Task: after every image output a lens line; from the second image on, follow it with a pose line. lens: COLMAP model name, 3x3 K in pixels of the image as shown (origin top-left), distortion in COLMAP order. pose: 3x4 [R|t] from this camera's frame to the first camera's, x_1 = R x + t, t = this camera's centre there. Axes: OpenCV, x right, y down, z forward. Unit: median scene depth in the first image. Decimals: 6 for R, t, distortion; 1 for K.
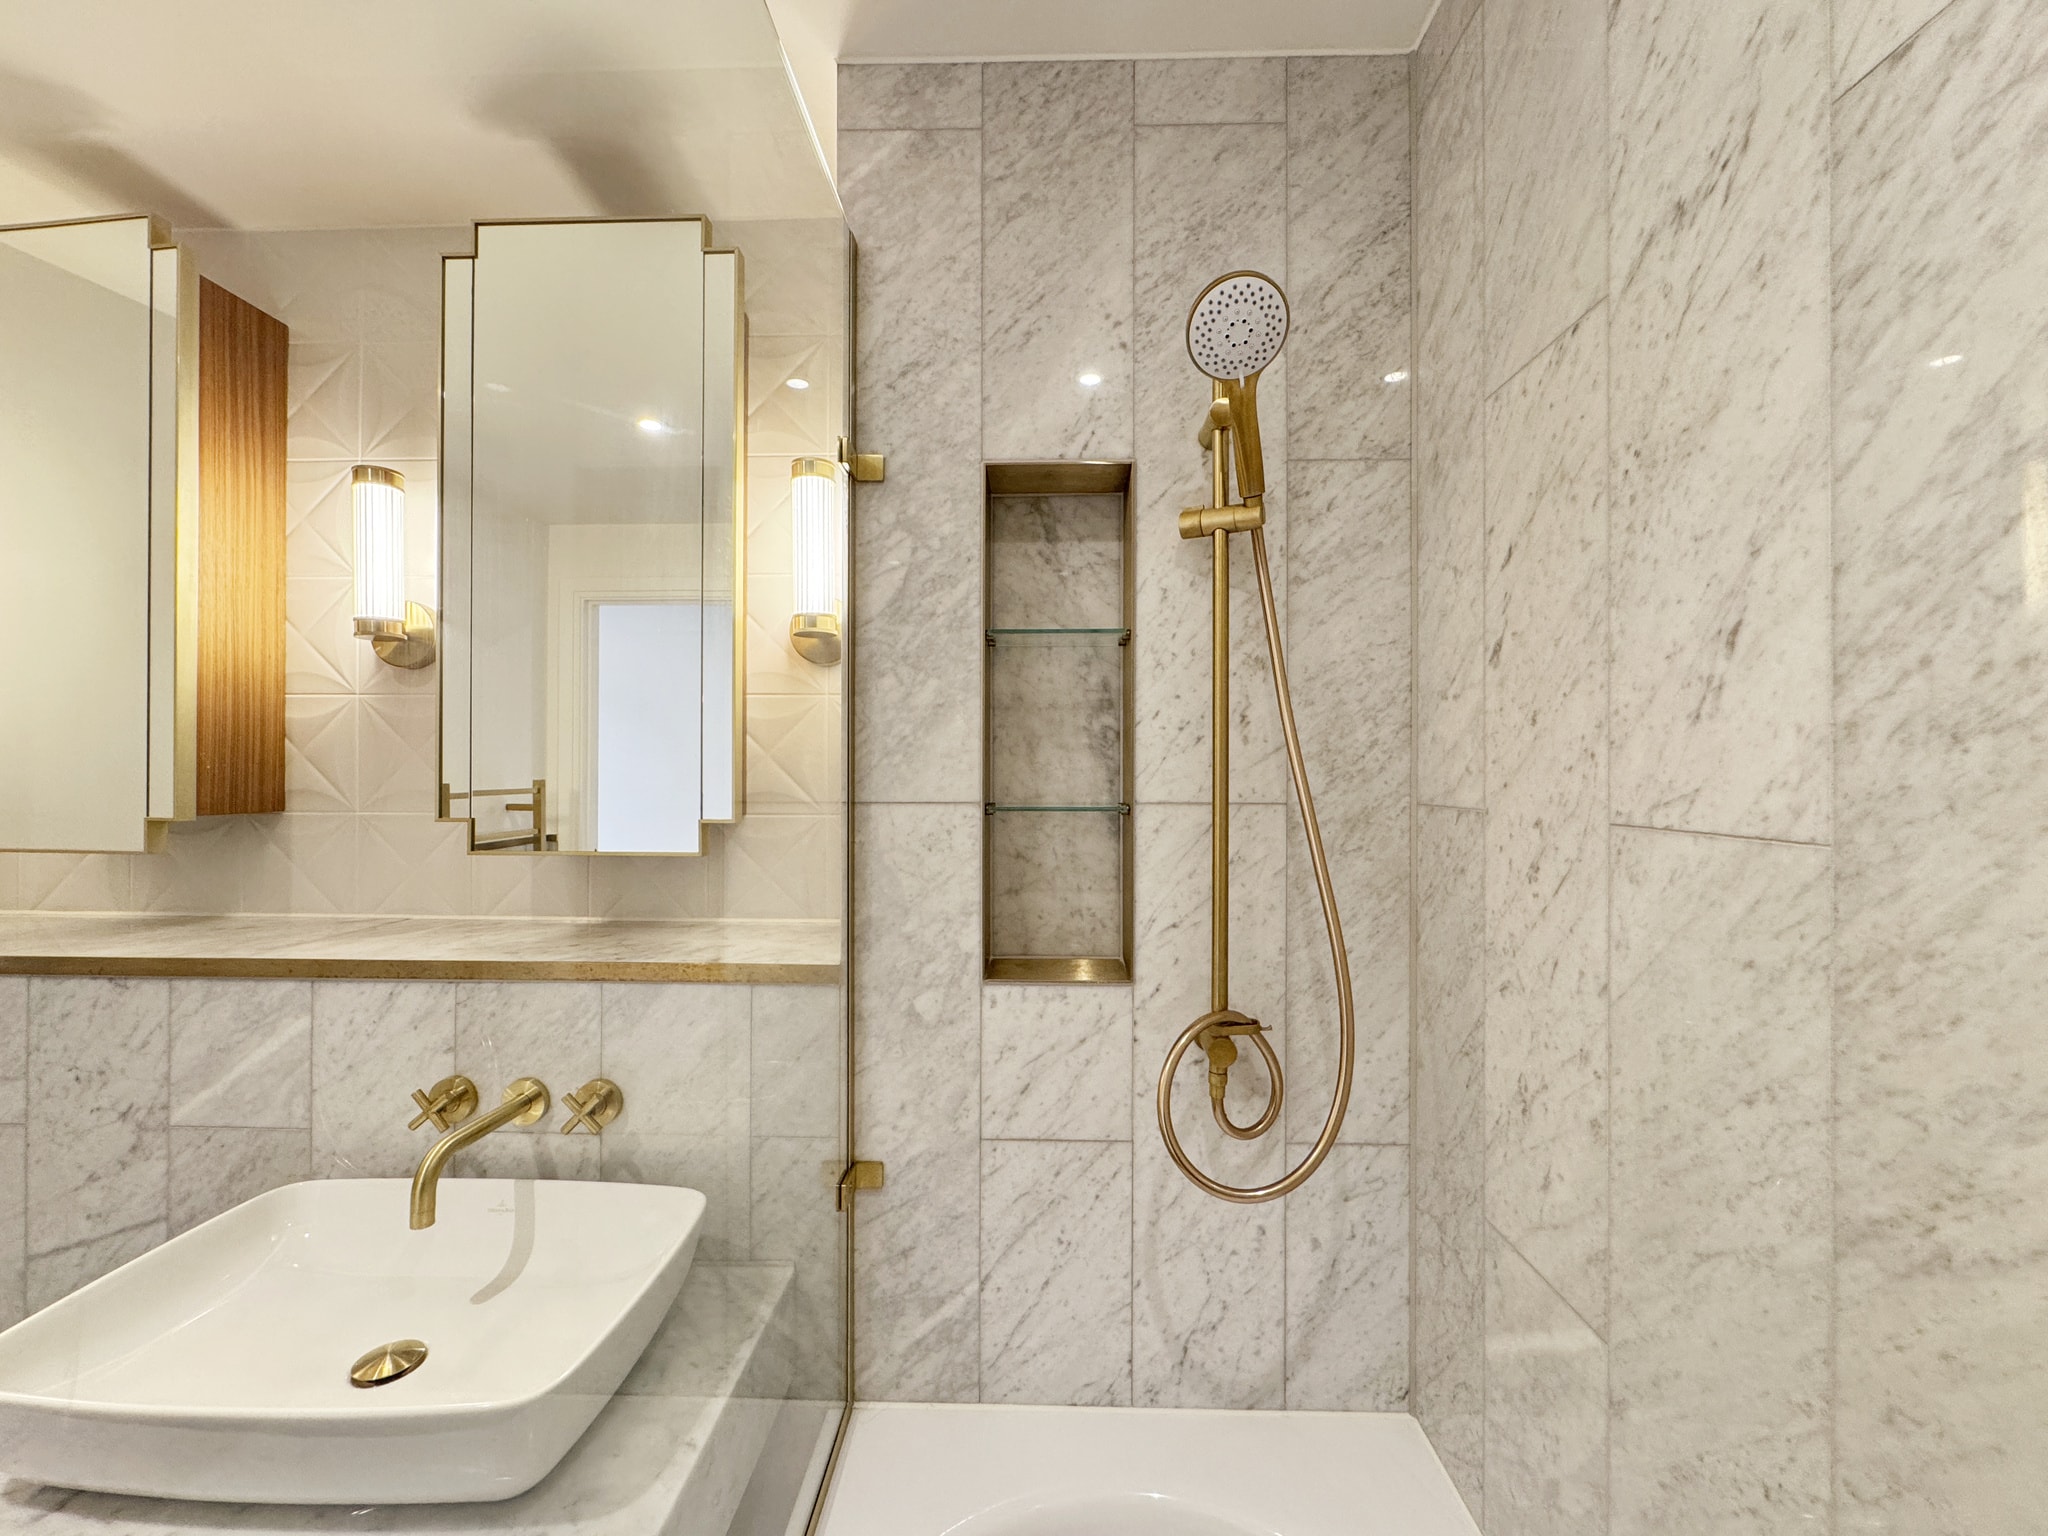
lens RADIAL K [[818.7, 0, 1021.8], [0, 818.7, 770.9], [0, 0, 1]] dist [-0.003857, 0.001060]
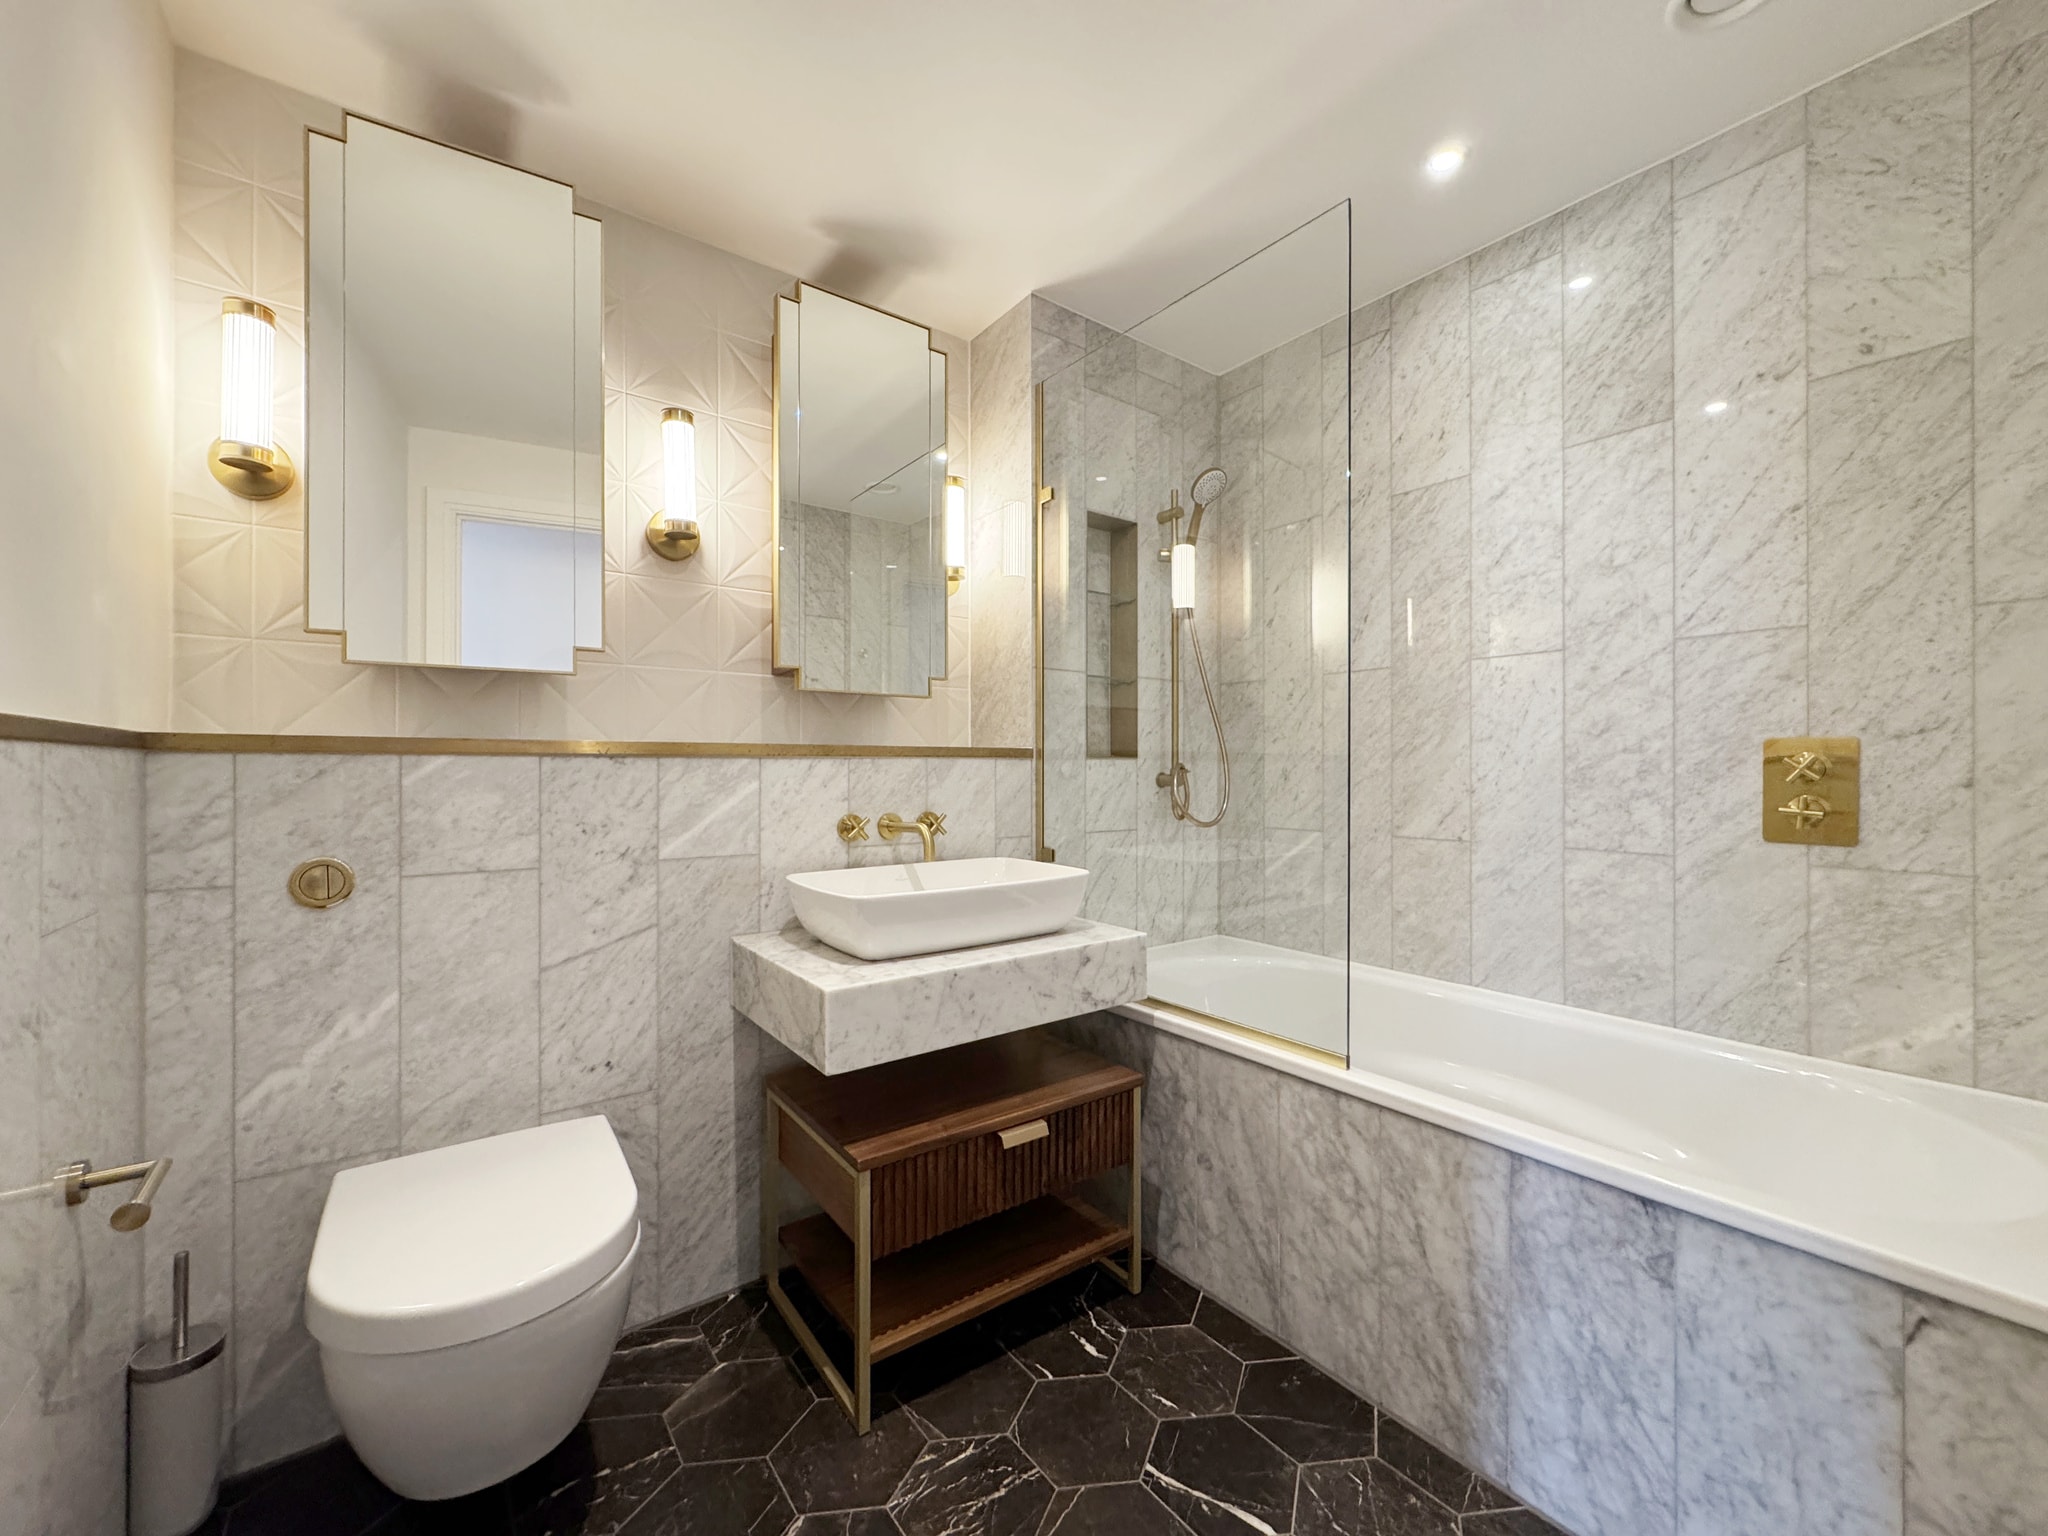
lens RADIAL K [[818.7, 0, 1021.0], [0, 818.7, 766.0], [0, 0, 1]] dist [-0.003857, 0.001060]
pose [[0.779655, -0.001473, 0.626208, -1.448841], [0.001386, 0.999999, 0.000626, 0.271012], [-0.626208, 0.000380, 0.779656, -0.513087]]
